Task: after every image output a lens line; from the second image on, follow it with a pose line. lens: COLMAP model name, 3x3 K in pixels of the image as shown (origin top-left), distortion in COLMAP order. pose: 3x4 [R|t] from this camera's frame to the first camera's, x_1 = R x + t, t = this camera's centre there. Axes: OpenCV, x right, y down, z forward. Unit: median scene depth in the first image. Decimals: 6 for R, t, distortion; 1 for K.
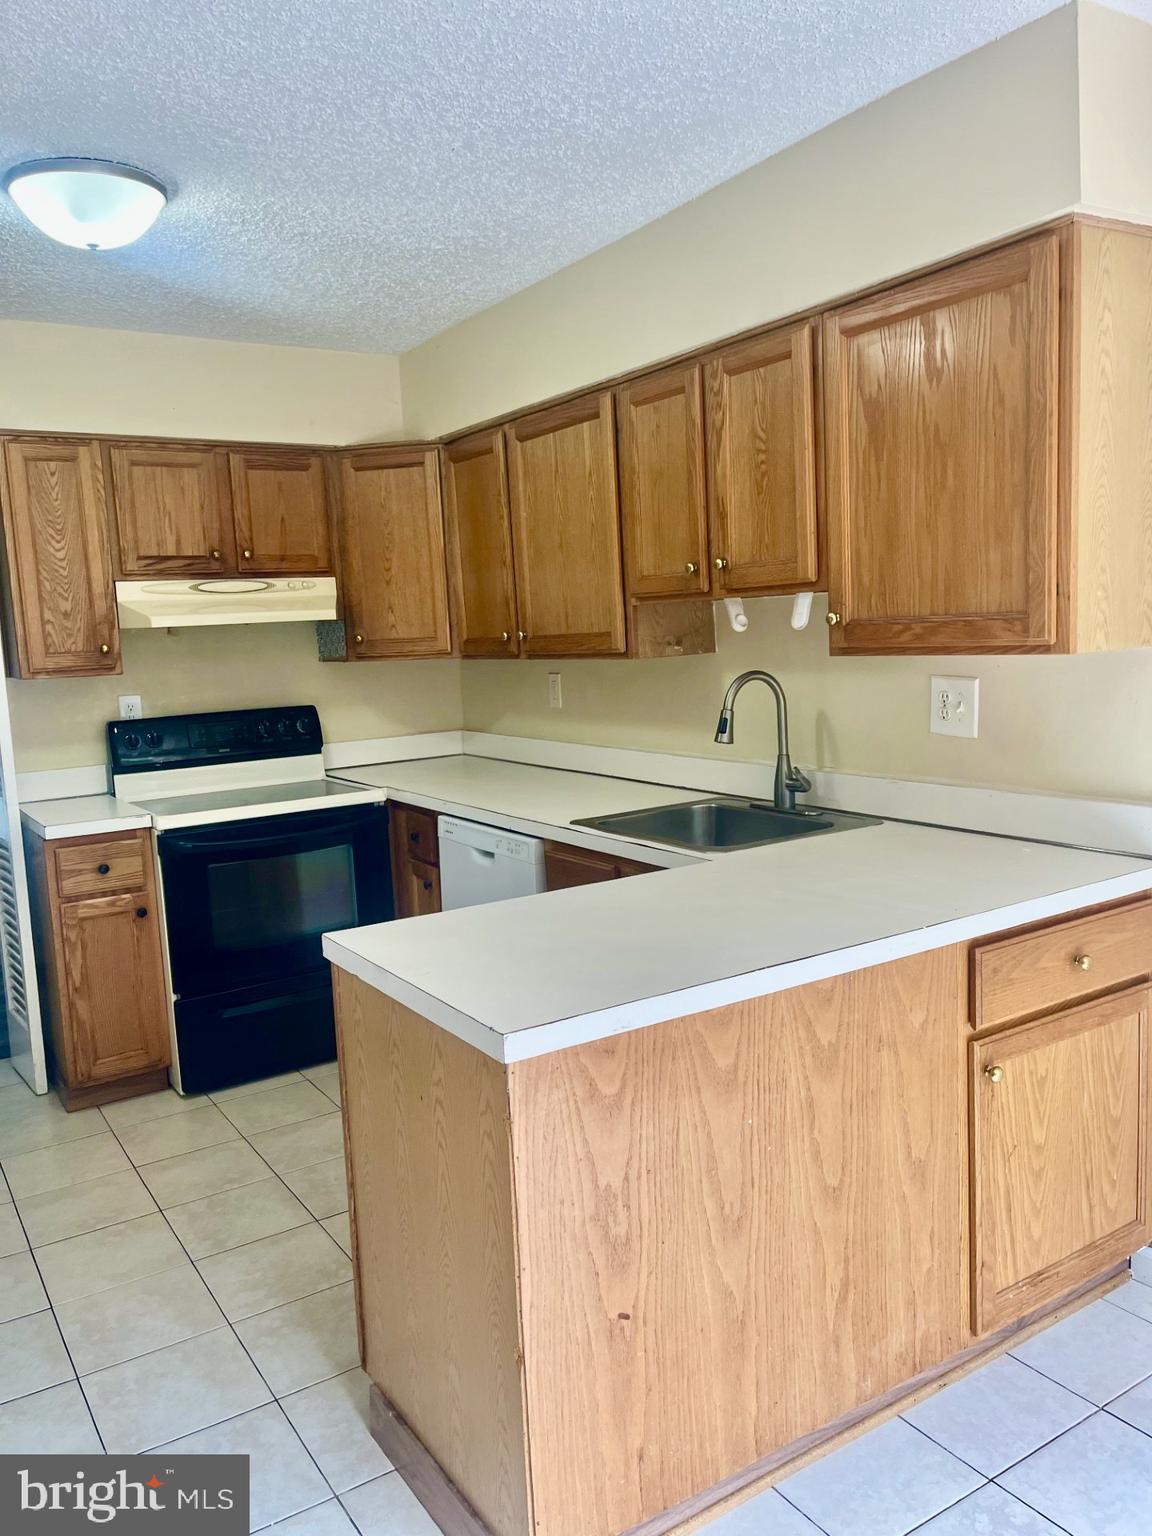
lens RADIAL K [[1172.1, 0, 567.8], [0, 1172.1, 776.6], [0, 0, 1]] dist [0.055058, -0.065951]
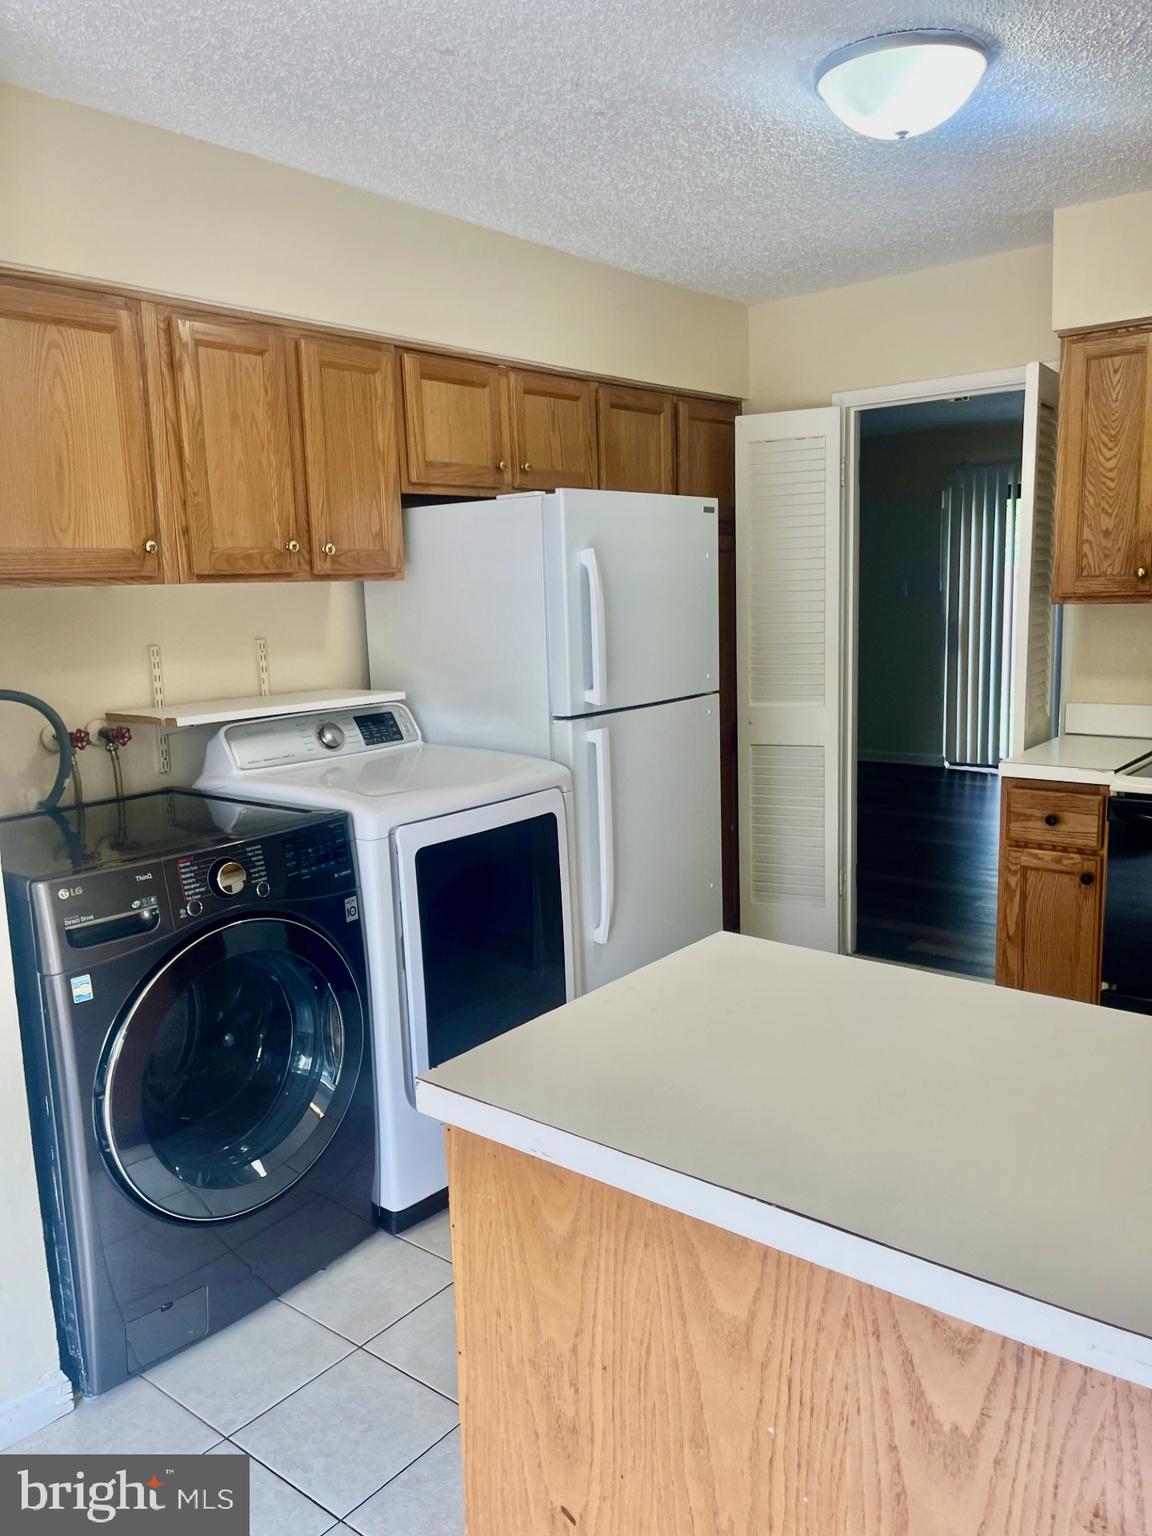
lens RADIAL K [[1172.1, 0, 567.4], [0, 1172.1, 769.9], [0, 0, 1]] dist [0.055058, -0.065951]
pose [[0.315193, 0.190836, -0.929642, 0.321585], [-0.107868, 0.980430, 0.164689, -0.068071], [0.942877, 0.048370, 0.329610, 0.349049]]
